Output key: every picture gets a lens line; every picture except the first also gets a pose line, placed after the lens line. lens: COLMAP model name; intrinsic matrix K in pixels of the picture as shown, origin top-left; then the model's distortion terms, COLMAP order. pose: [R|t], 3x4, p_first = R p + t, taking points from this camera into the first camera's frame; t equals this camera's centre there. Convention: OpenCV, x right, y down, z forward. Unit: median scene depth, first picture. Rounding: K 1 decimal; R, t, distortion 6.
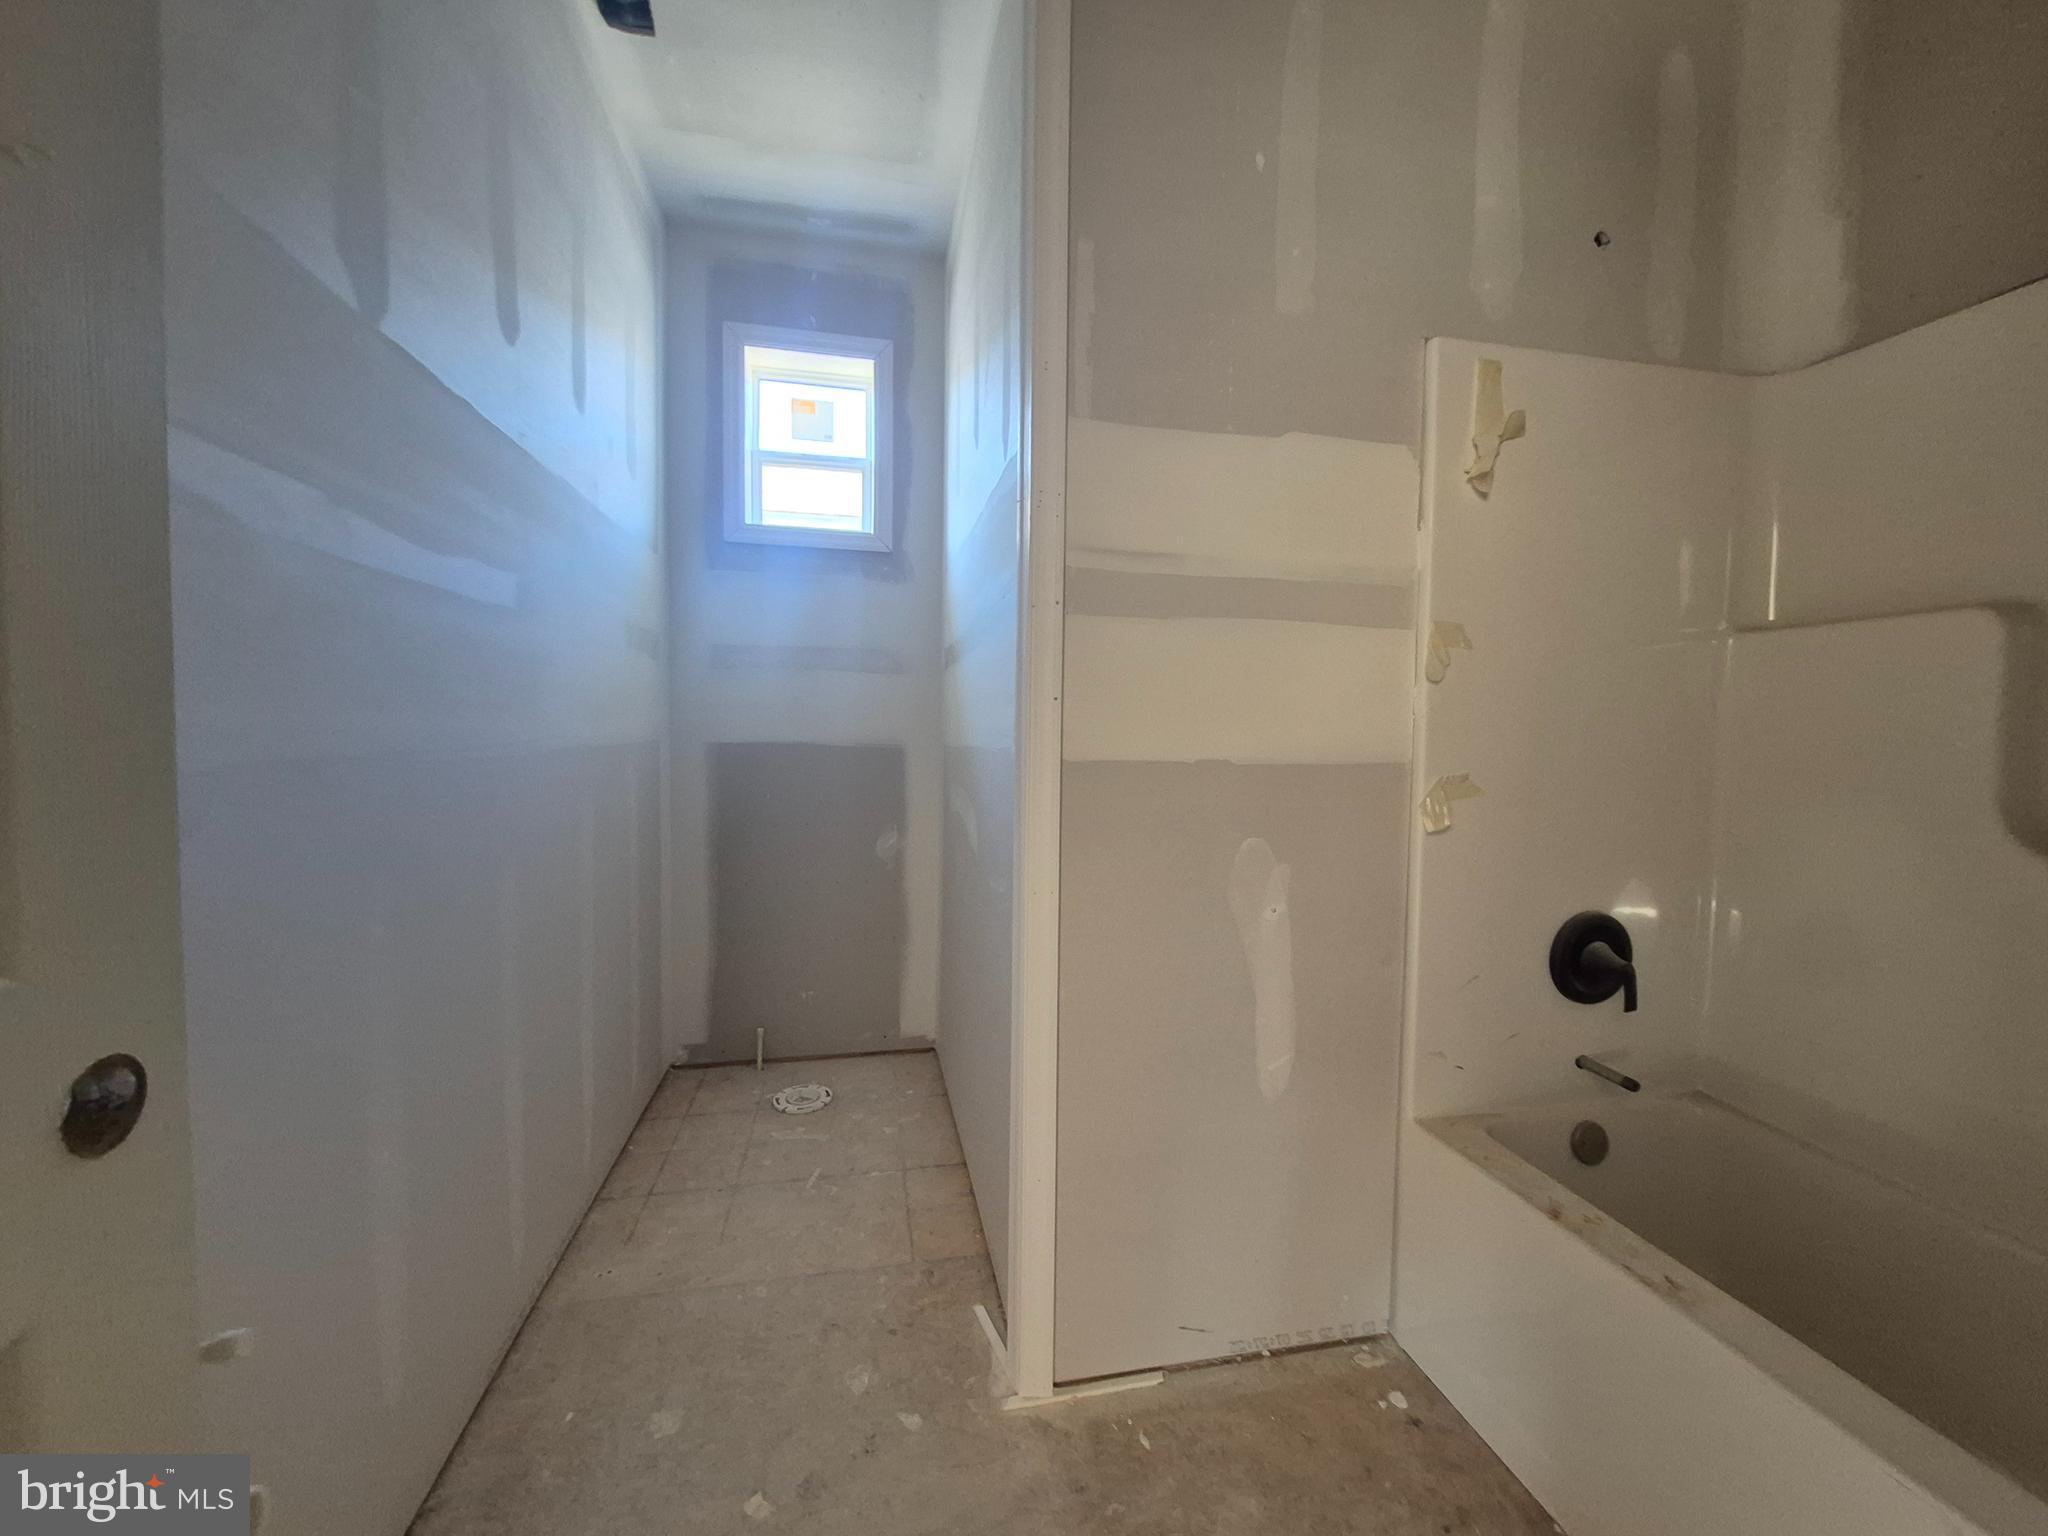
lens RADIAL K [[800.0, 0, 1028.7], [0, 800.0, 753.7], [0, 0, 1]] dist [-0.002739, 0.000093]
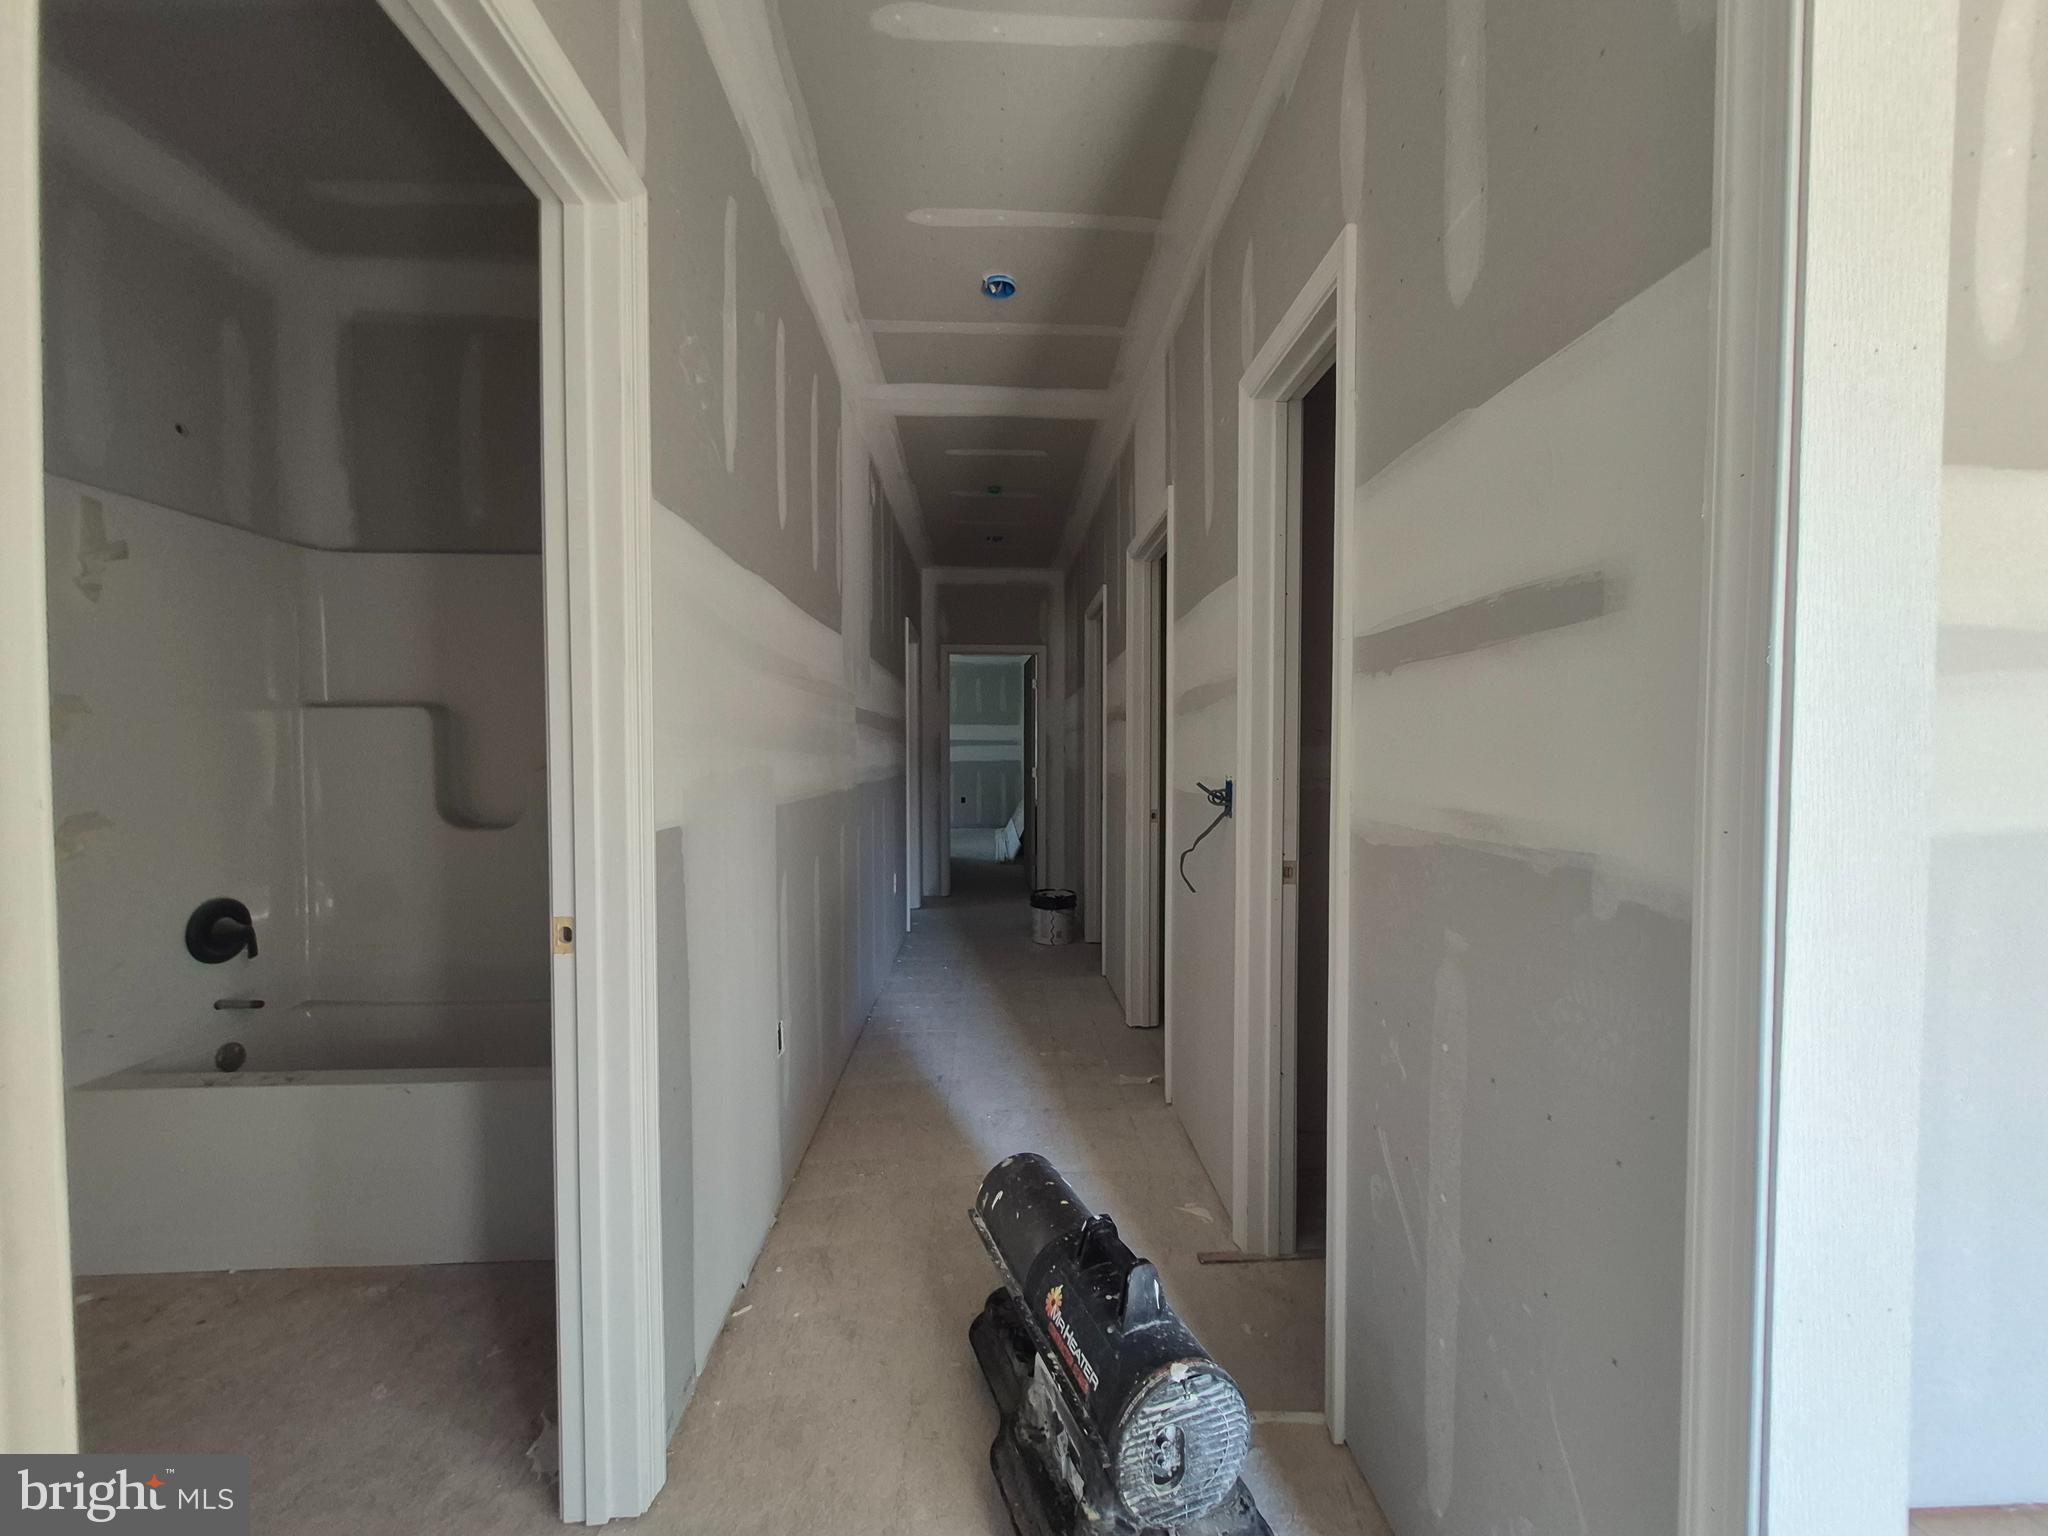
lens RADIAL K [[800.0, 0, 1035.4], [0, 800.0, 769.2], [0, 0, 1]] dist [-0.002739, 0.000093]
pose [[0.138897, -0.039787, 0.989507, -0.521377], [0.062551, 0.997550, 0.031330, 0.012636], [-0.988329, 0.057543, 0.141045, -0.697746]]
